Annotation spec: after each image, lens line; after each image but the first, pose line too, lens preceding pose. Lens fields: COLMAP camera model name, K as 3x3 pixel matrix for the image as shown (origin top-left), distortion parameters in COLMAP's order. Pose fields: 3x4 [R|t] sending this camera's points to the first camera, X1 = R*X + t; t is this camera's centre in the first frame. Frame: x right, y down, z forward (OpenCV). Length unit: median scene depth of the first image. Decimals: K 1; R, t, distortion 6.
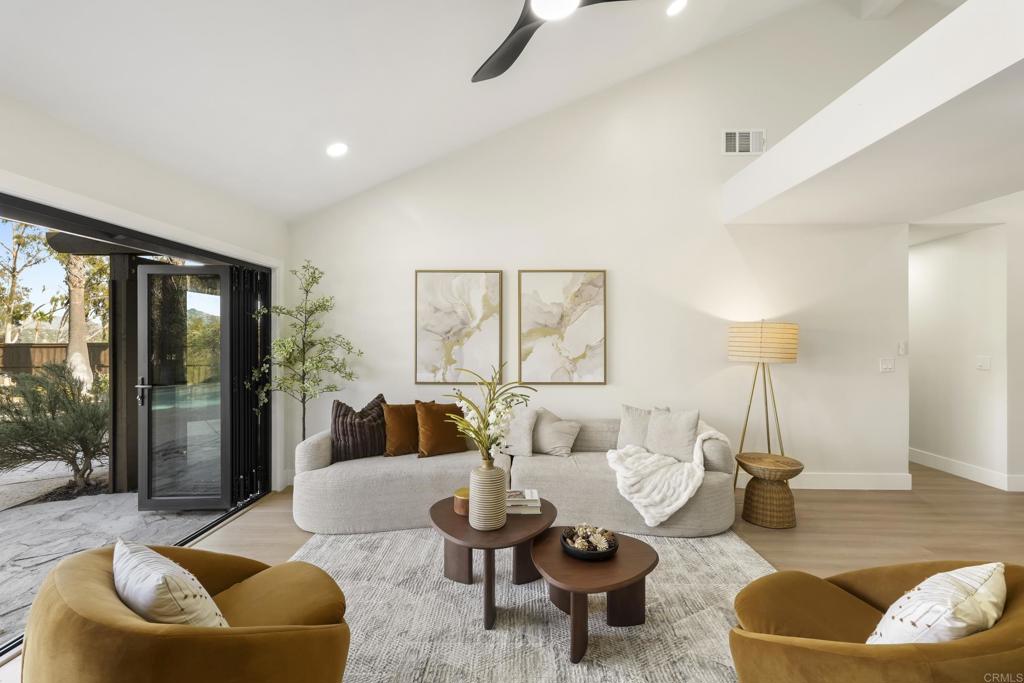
lens RADIAL K [[446.2, 0, 511.5], [0, 446.2, 336.6], [0, 0, 1]] dist [0.000681, -0.000122]
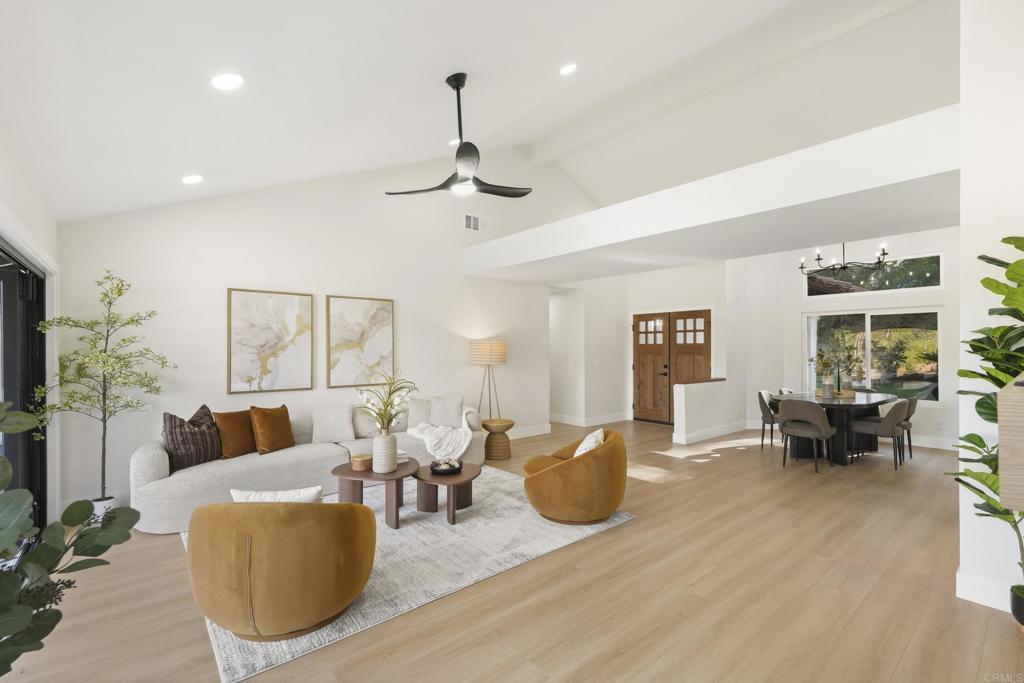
lens RADIAL K [[455.1, 0, 512.0], [0, 455.1, 341.5], [0, 0, 1]] dist [0.000137, 0.000092]
pose [[0.753771, 0.004257, 0.657124, -0.438600], [-0.000976, 0.999985, -0.005358, -0.015869], [-0.657137, 0.003398, 0.753764, -0.287875]]
